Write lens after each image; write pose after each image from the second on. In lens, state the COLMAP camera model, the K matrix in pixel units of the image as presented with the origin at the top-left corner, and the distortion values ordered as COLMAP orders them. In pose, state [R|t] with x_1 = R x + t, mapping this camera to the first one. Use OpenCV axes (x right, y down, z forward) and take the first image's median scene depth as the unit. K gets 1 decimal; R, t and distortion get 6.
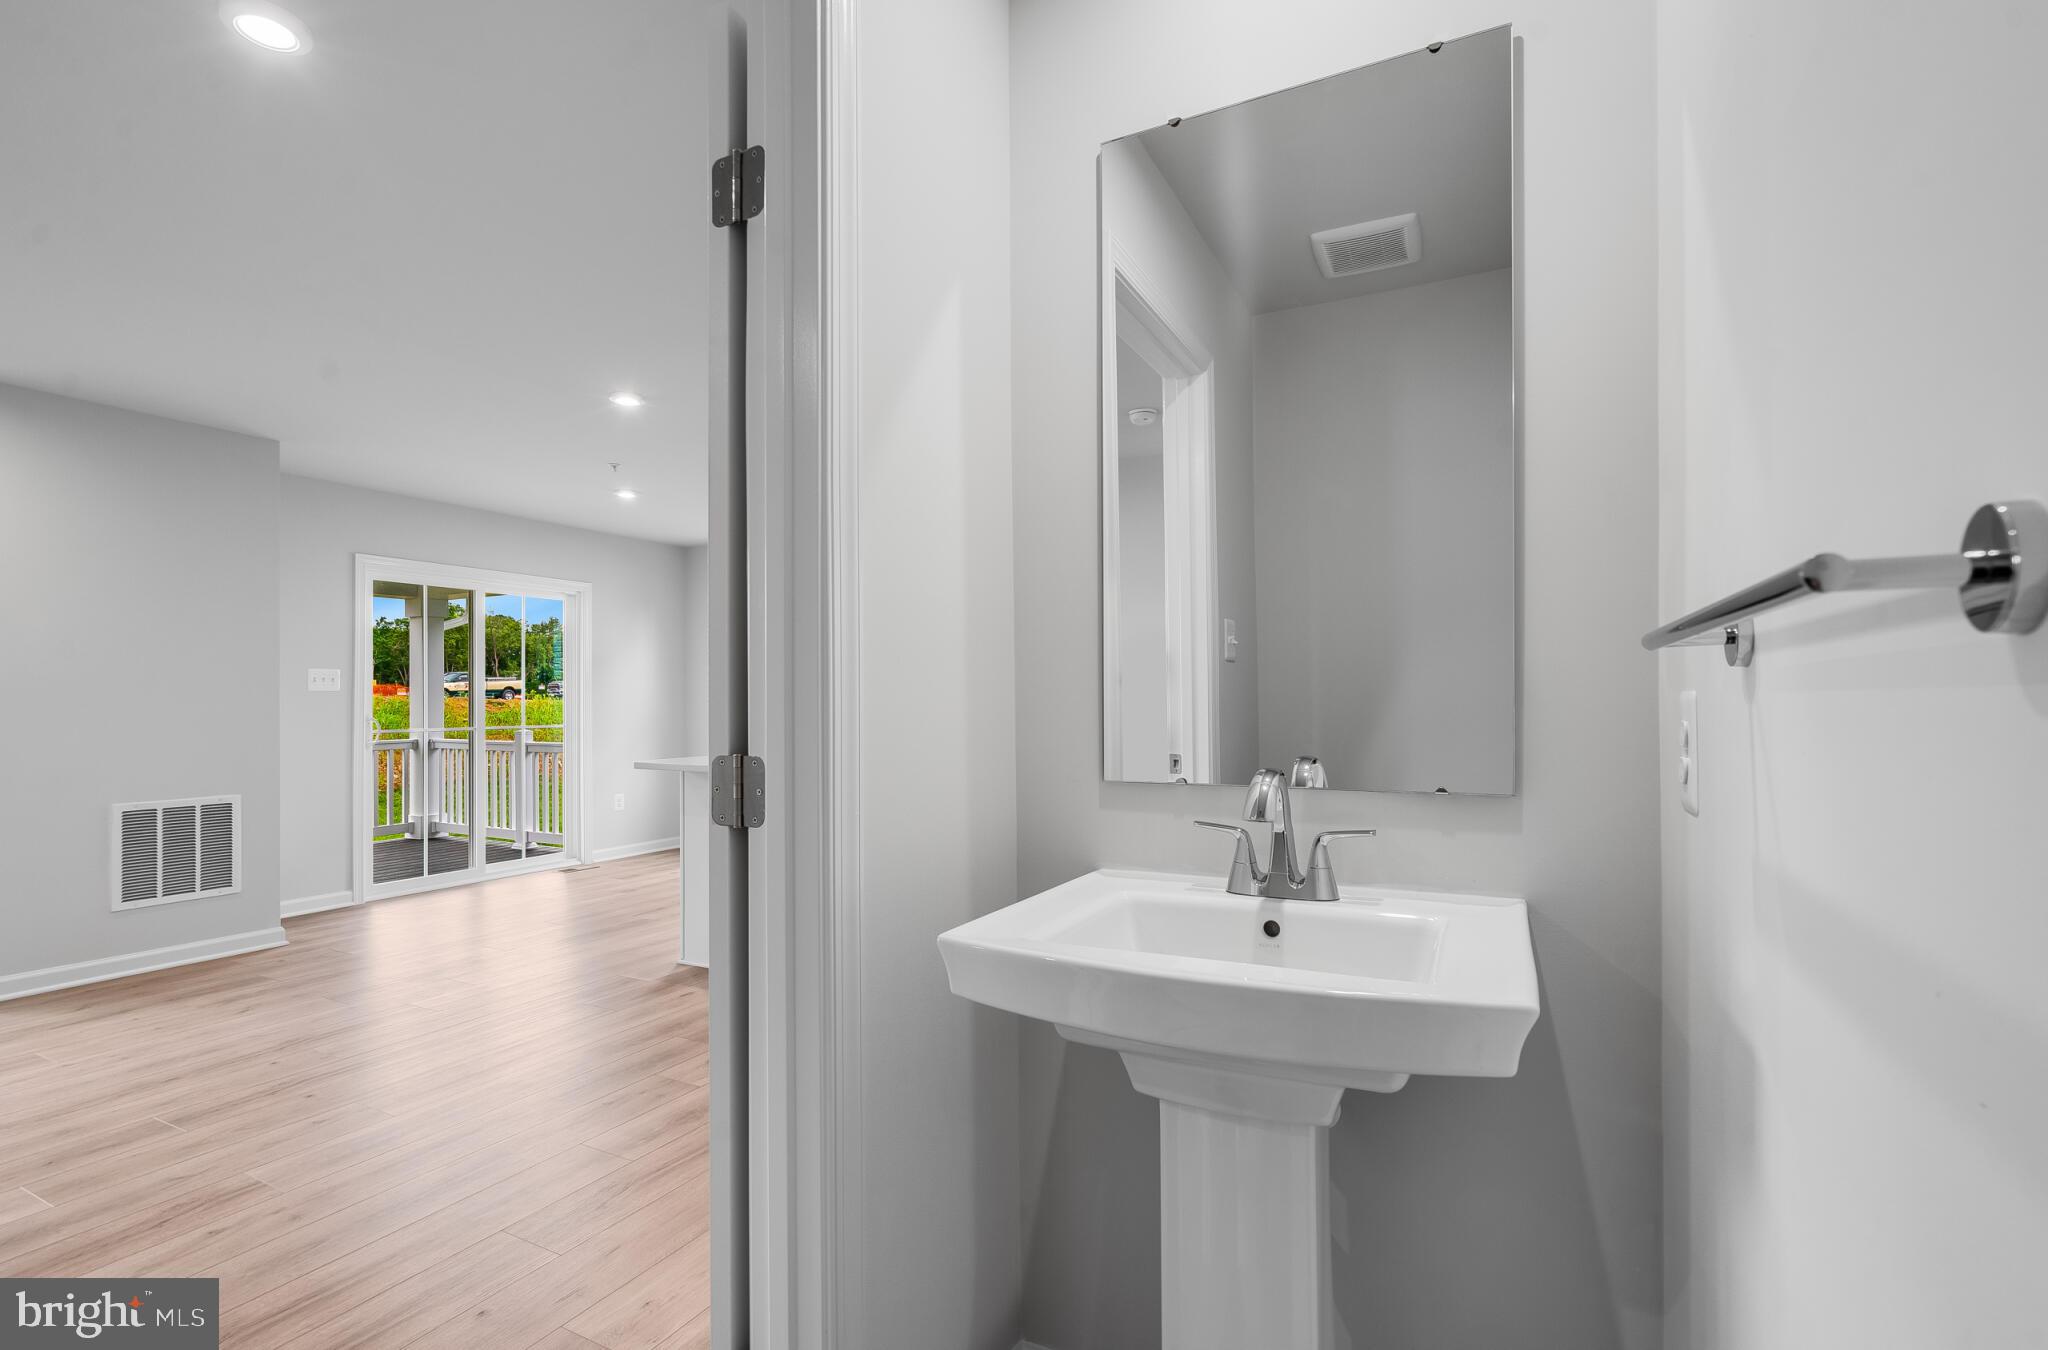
lens RADIAL K [[913.9, 0, 1028.9], [0, 913.9, 701.1], [0, 0, 1]] dist [-0.000501, -0.000263]
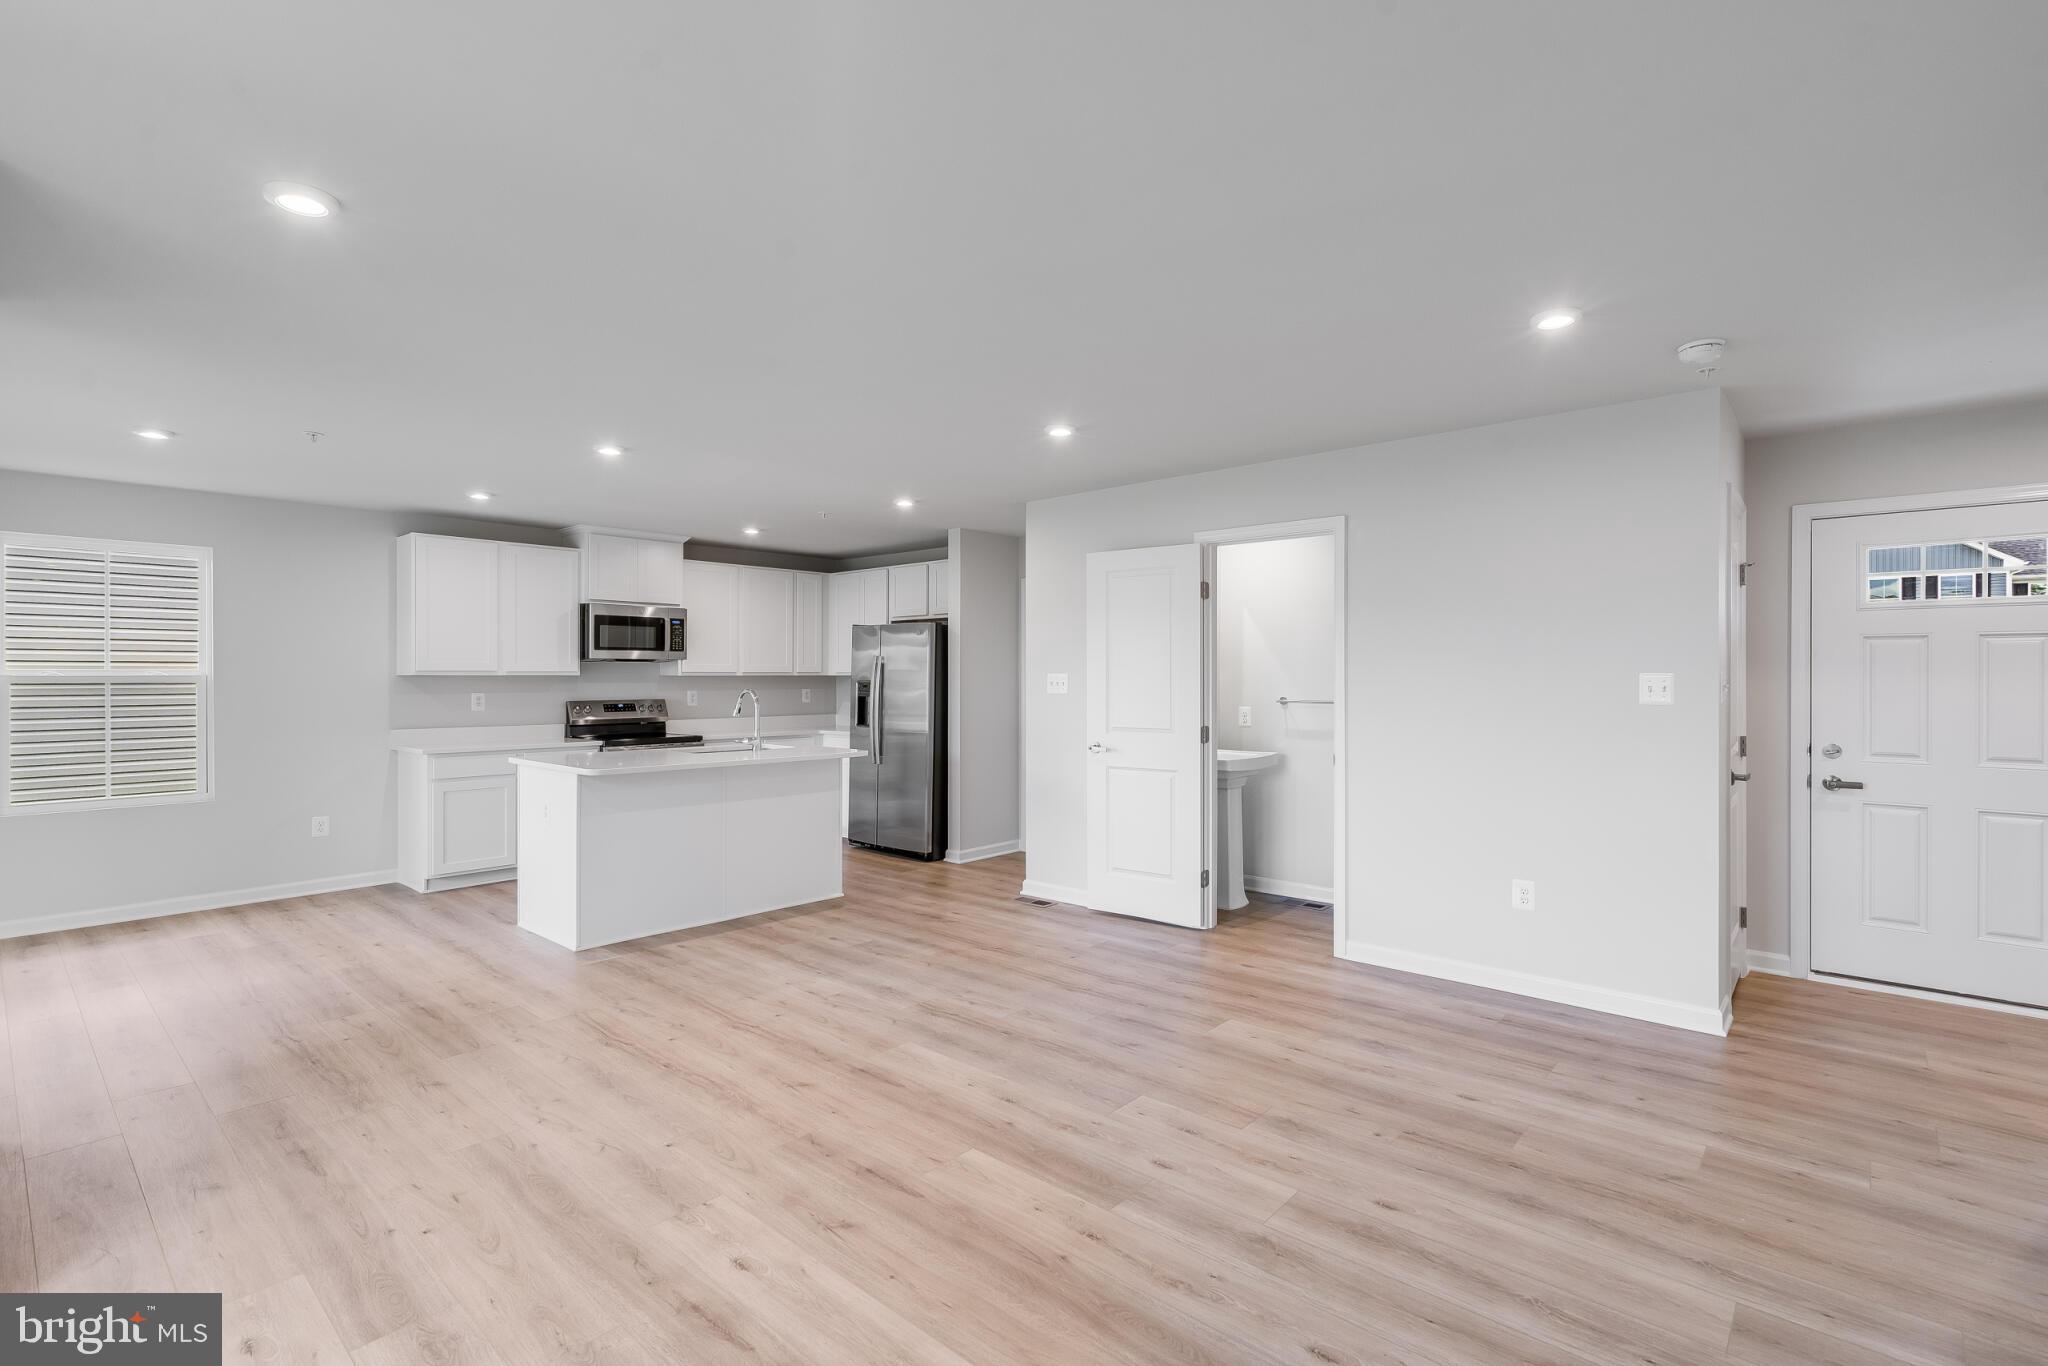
lens RADIAL K [[942.5, 0, 1024.0], [0, 942.5, 683.0], [0, 0, 1]] dist [-0.002907, 0.000543]
pose [[0.249284, 0.001563, 0.968429, -1.004243], [-0.000107, 0.999999, -0.001587, -0.025424], [-0.968430, 0.000292, 0.249284, 0.150294]]
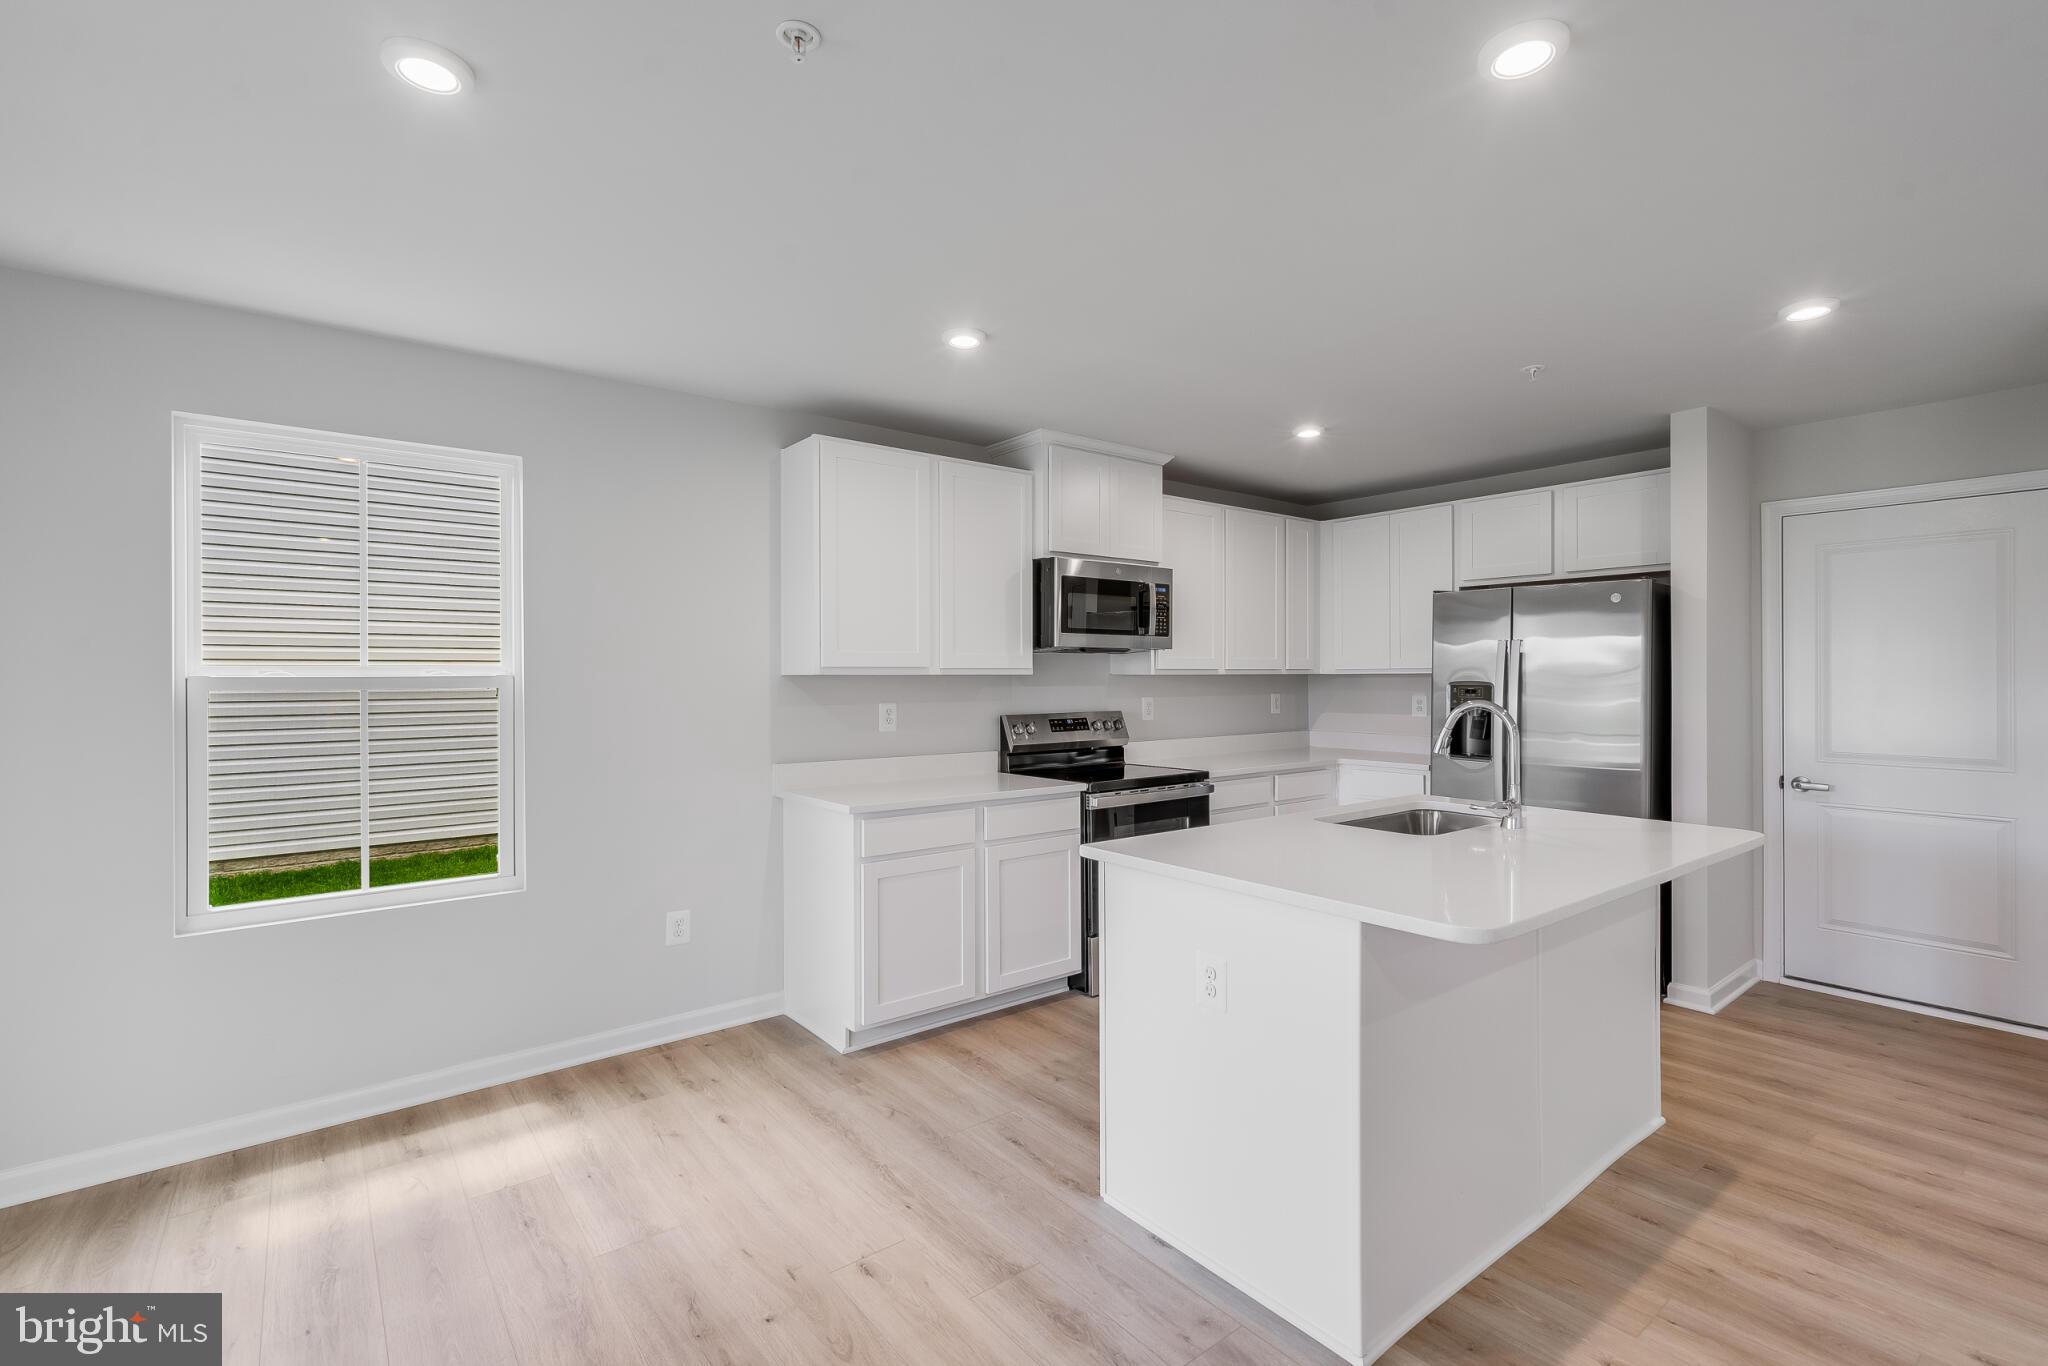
lens RADIAL K [[928.4, 0, 1024.0], [0, 928.4, 683.0], [0, 0, 1]] dist [-0.003062, 0.000324]
pose [[0.413954, -0.001999, 0.910296, -0.639718], [-0.001759, 0.999994, 0.002996, -0.032786], [-0.910296, -0.002841, 0.413948, 0.723691]]
